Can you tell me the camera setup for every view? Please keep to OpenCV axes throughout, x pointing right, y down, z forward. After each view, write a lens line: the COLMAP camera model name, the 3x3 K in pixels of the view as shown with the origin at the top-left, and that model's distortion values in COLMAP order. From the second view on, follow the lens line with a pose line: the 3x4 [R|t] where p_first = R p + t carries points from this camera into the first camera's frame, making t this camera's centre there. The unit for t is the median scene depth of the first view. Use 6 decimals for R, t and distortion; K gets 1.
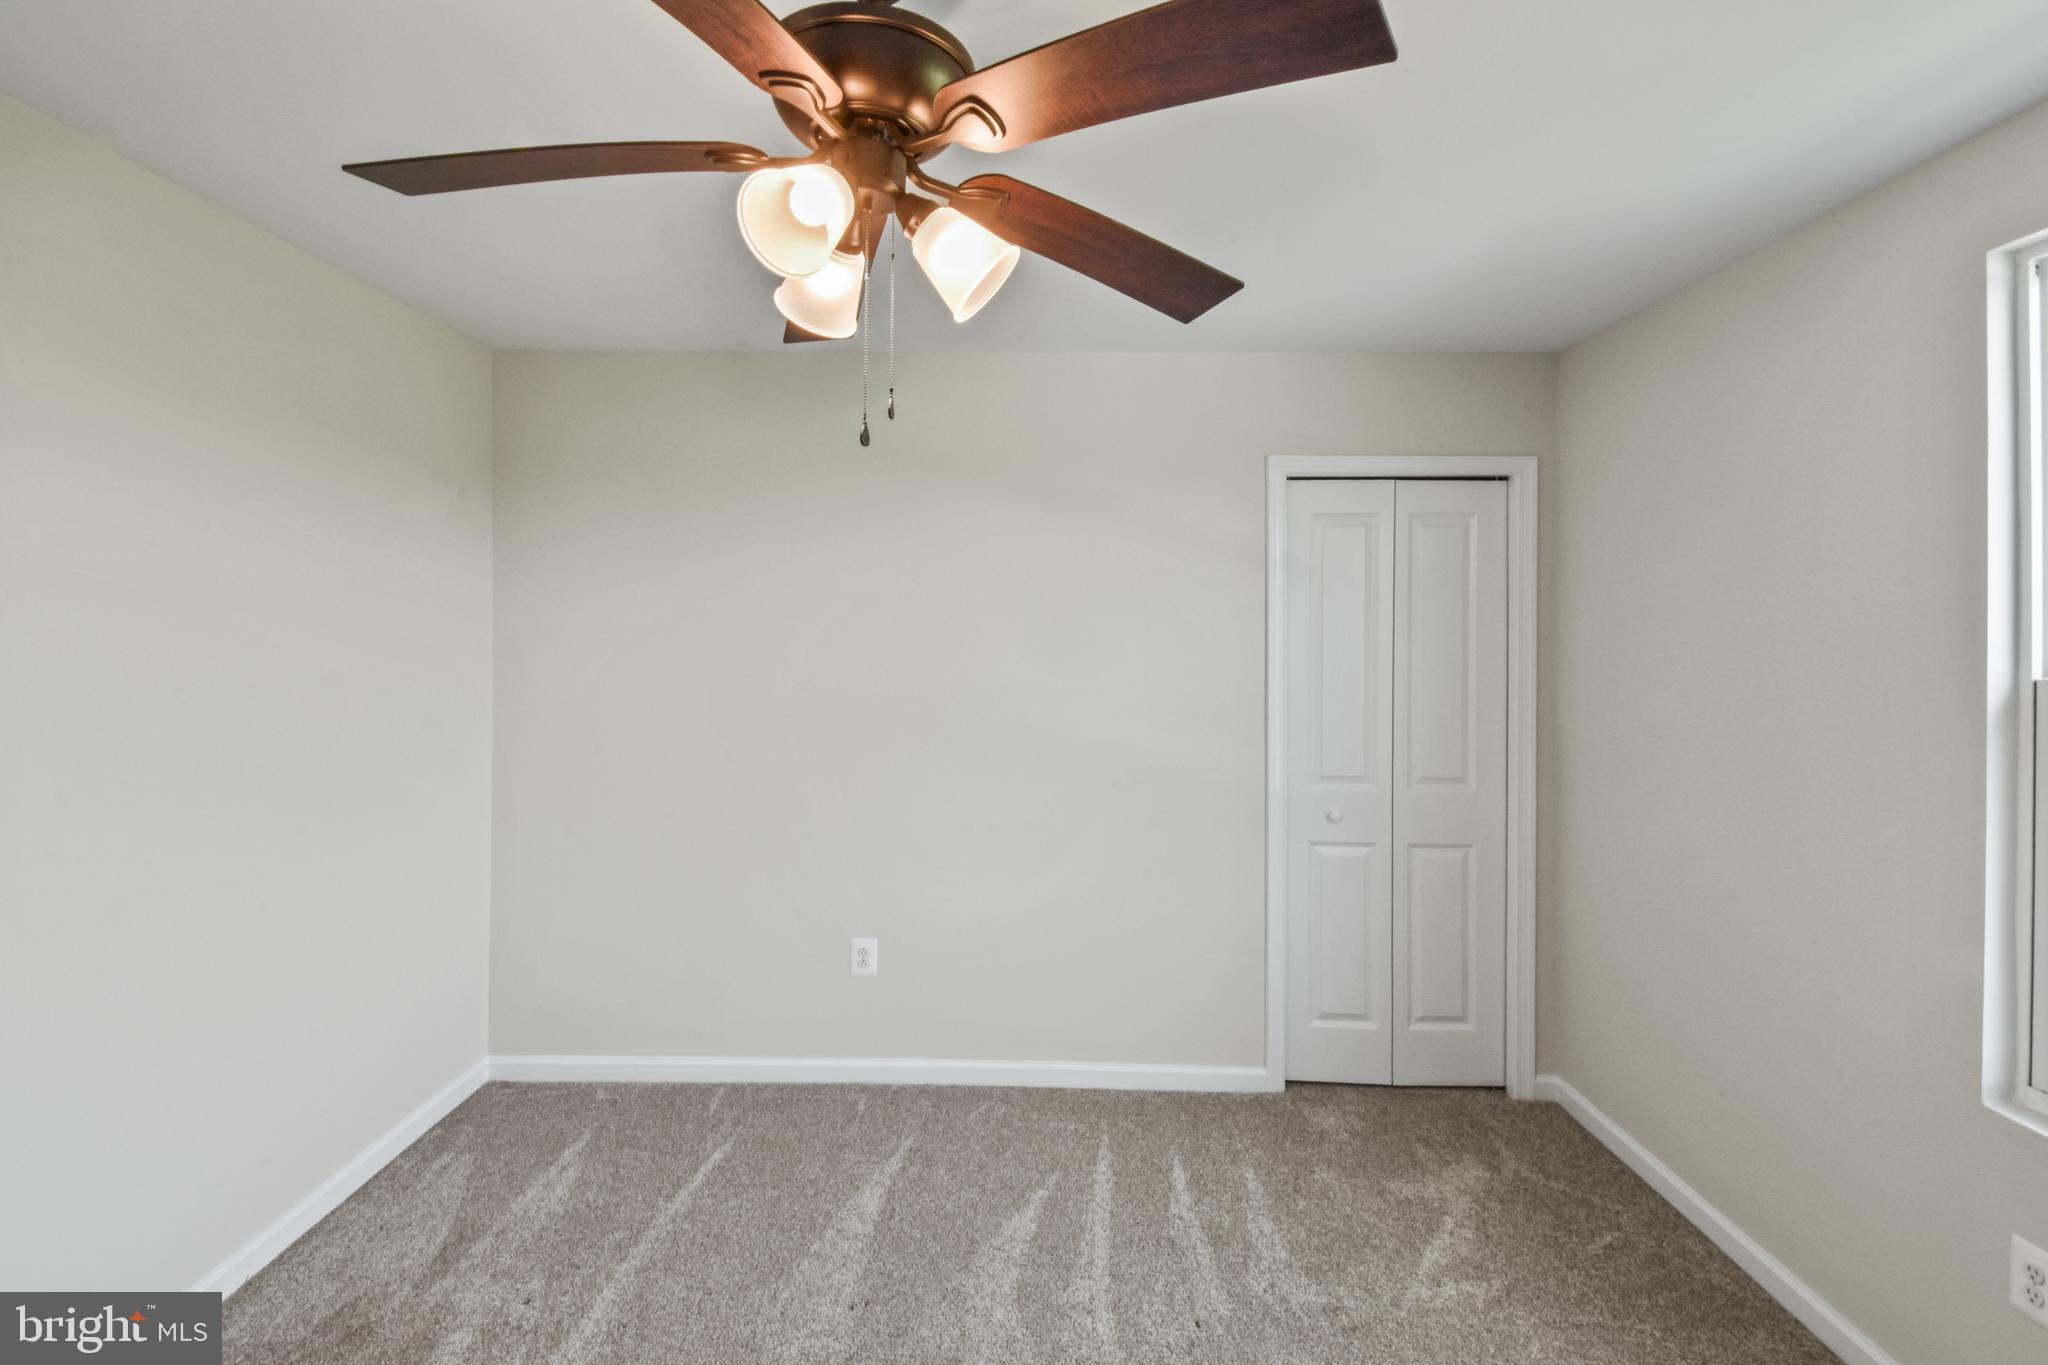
lens RADIAL K [[890.4, 0, 1024.7], [0, 890.4, 647.1], [0, 0, 1]] dist [0.028388, -0.022560]
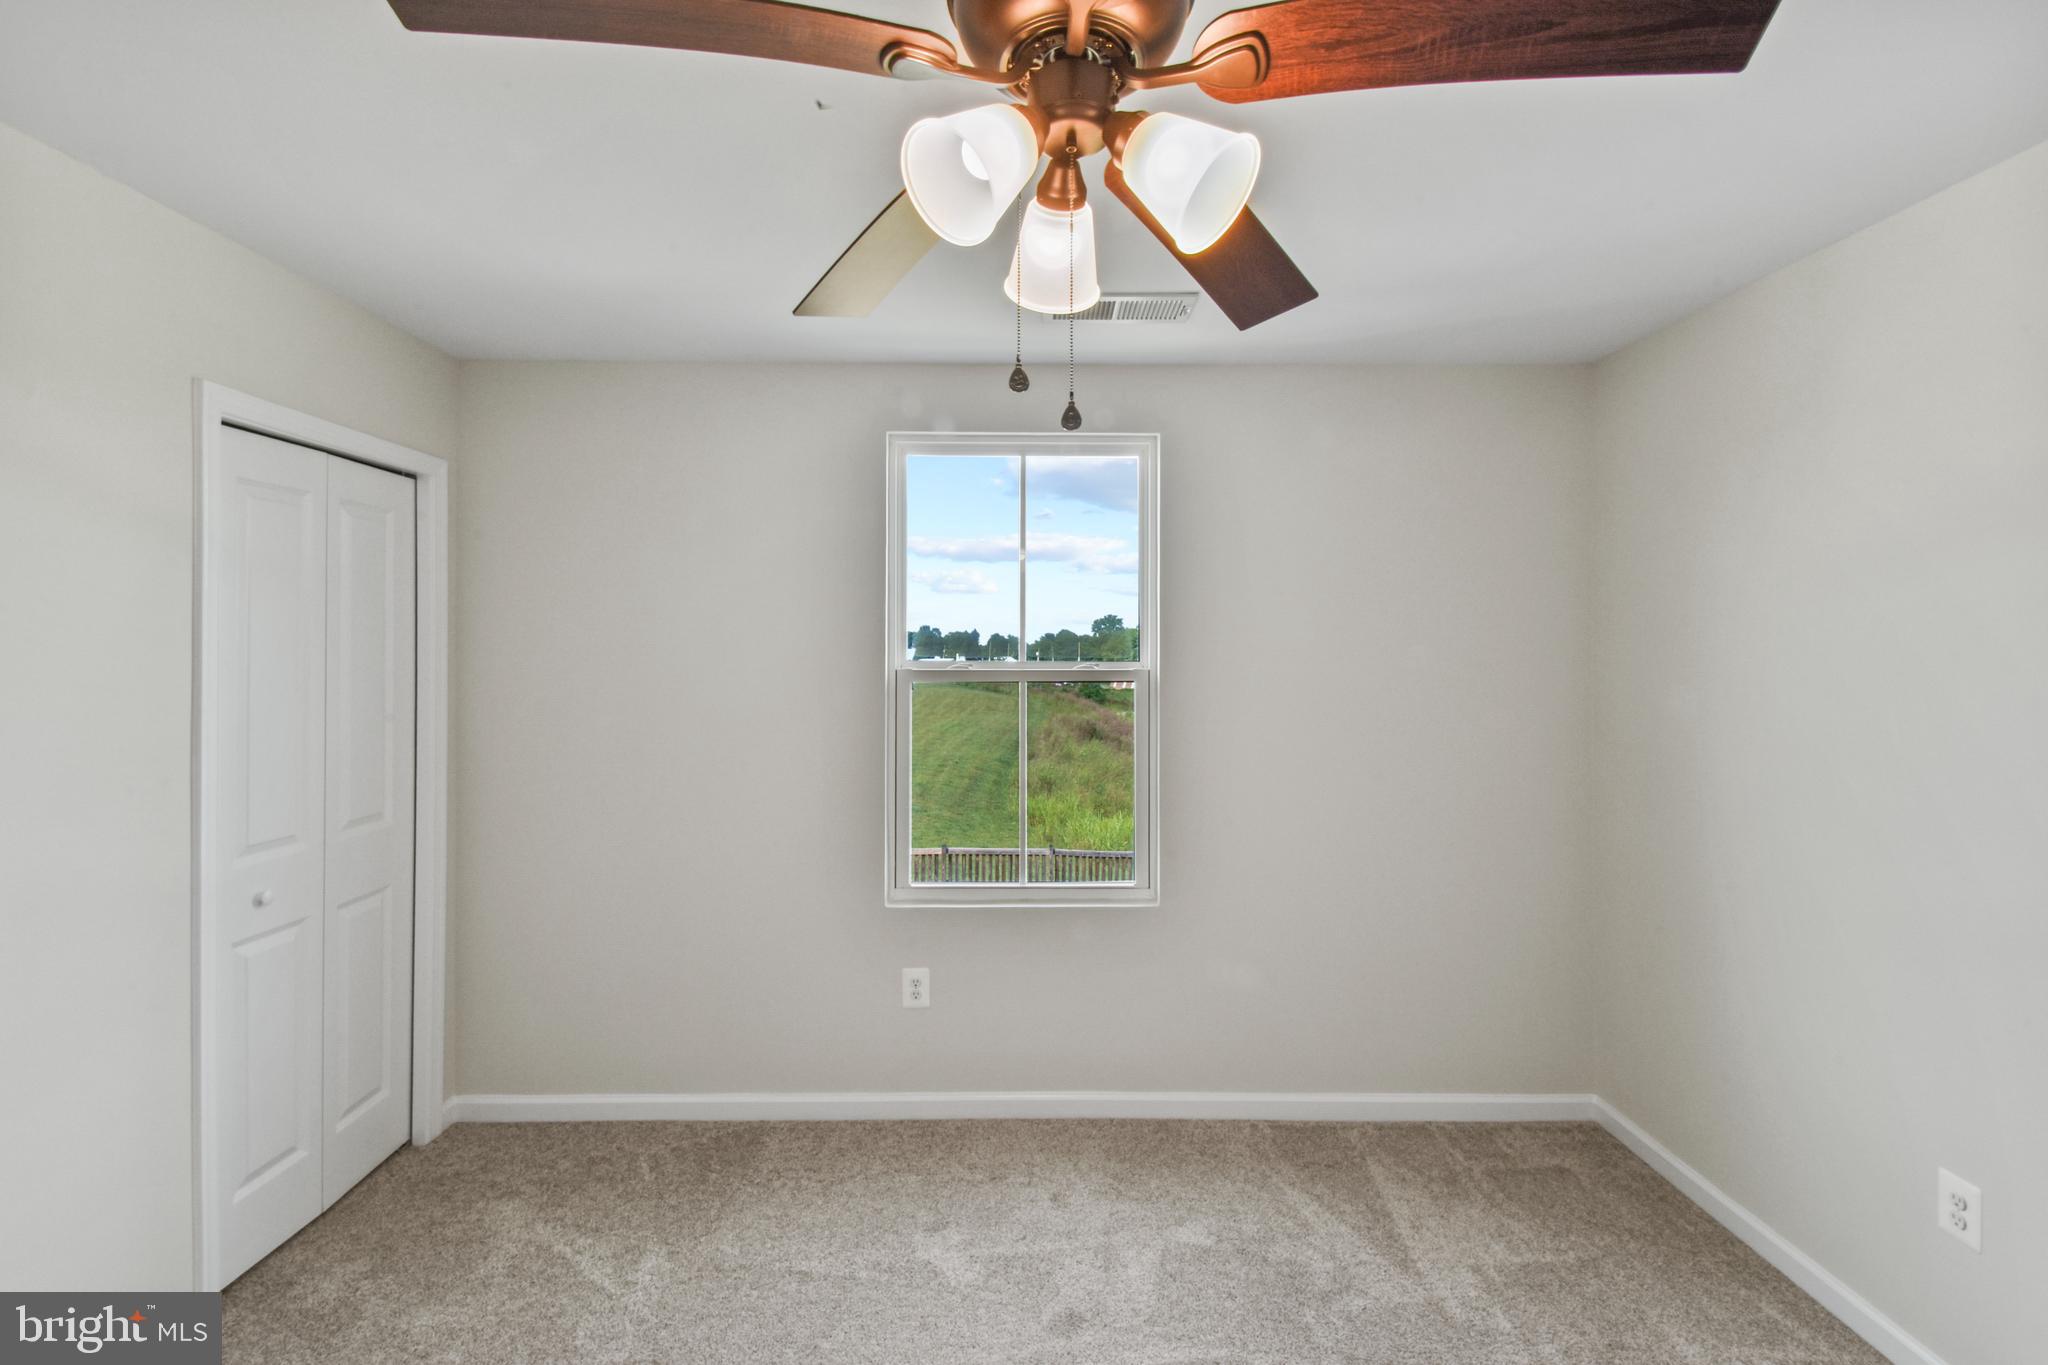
lens RADIAL K [[890.4, 0, 1024.7], [0, 890.4, 647.1], [0, 0, 1]] dist [0.028388, -0.022560]
pose [[-0.018550, -0.009666, 0.999781, -0.398051], [0.003808, 0.999945, 0.009738, -0.020247], [-0.999821, 0.003988, -0.018512, 0.395089]]
